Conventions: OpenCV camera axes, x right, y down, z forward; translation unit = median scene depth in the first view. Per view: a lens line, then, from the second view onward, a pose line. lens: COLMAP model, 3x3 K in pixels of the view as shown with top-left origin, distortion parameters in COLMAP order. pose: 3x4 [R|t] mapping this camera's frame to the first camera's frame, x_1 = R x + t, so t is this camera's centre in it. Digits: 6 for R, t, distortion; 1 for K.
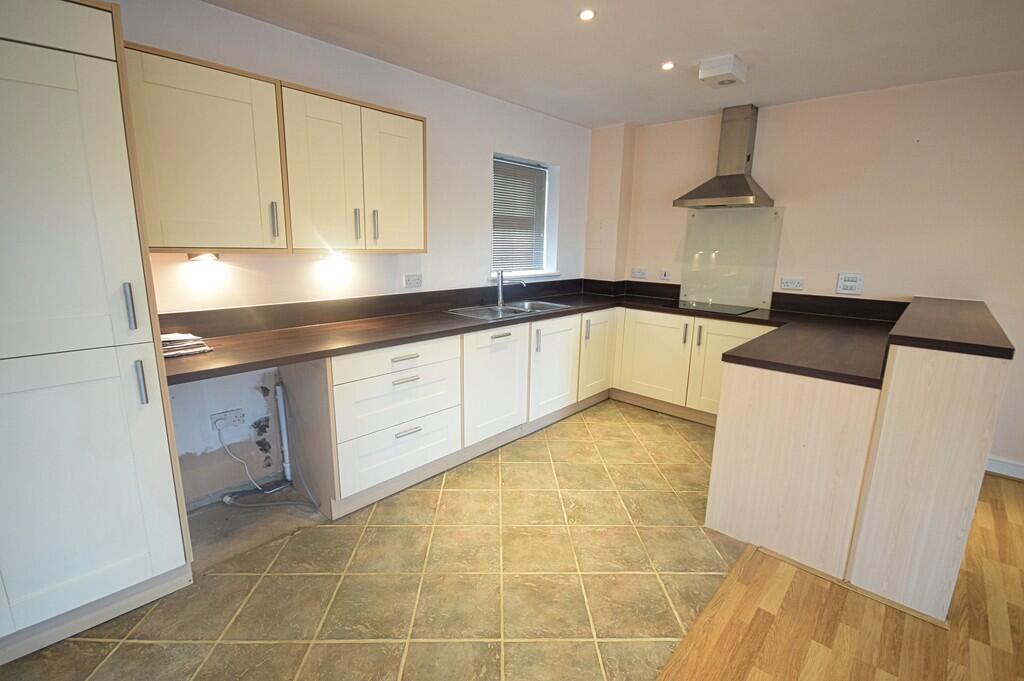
lens RADIAL K [[456.7, 0, 507.7], [0, 456.7, 340.6], [0, 0, 1]] dist [-0.003506, -0.000918]
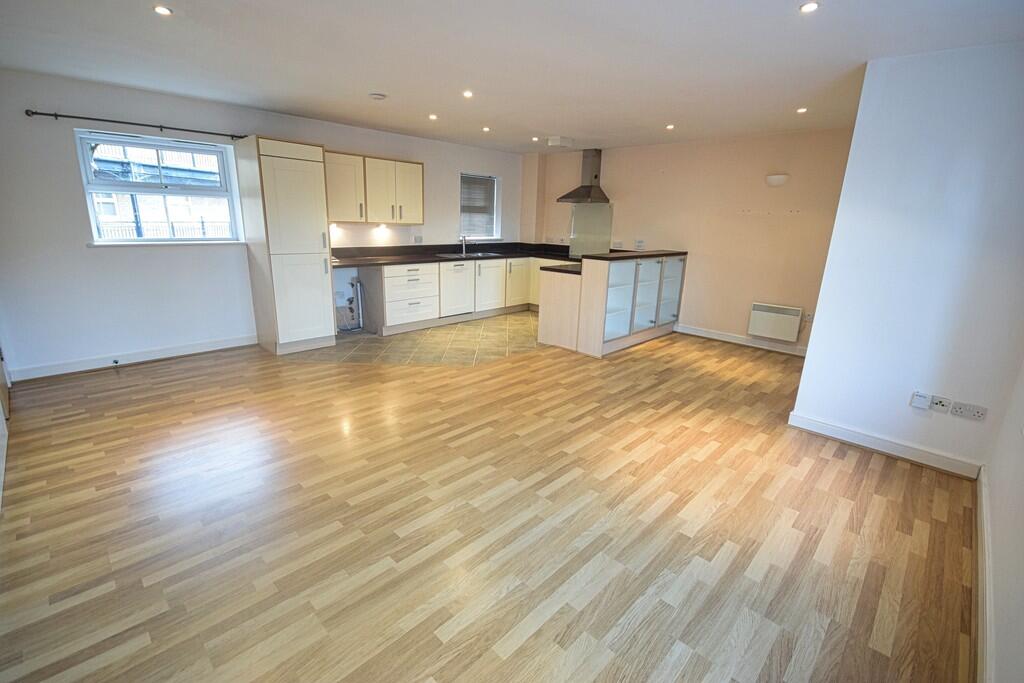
lens RADIAL K [[456.7, 0, 510.3], [0, 456.7, 339.9], [0, 0, 1]] dist [-0.003506, -0.000918]
pose [[0.999619, 0.016508, -0.022100, 0.259621], [-0.015493, 0.998852, 0.045338, 0.221353], [0.022823, -0.044978, 0.998727, -1.056276]]
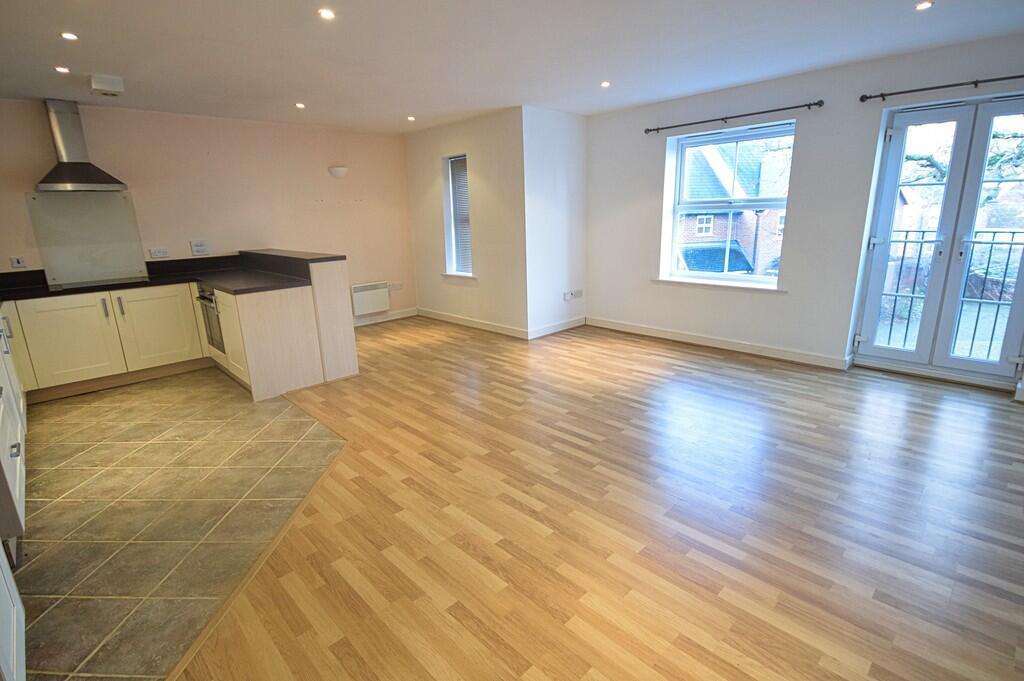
lens RADIAL K [[492.4, 0, 508.2], [0, 492.4, 334.5], [0, 0, 1]] dist [0.002506, -0.000467]
pose [[0.053823, -0.261198, 0.963783, -0.827643], [0.244192, 0.939320, 0.240931, -0.004864], [-0.968232, 0.222381, 0.114340, -0.066150]]
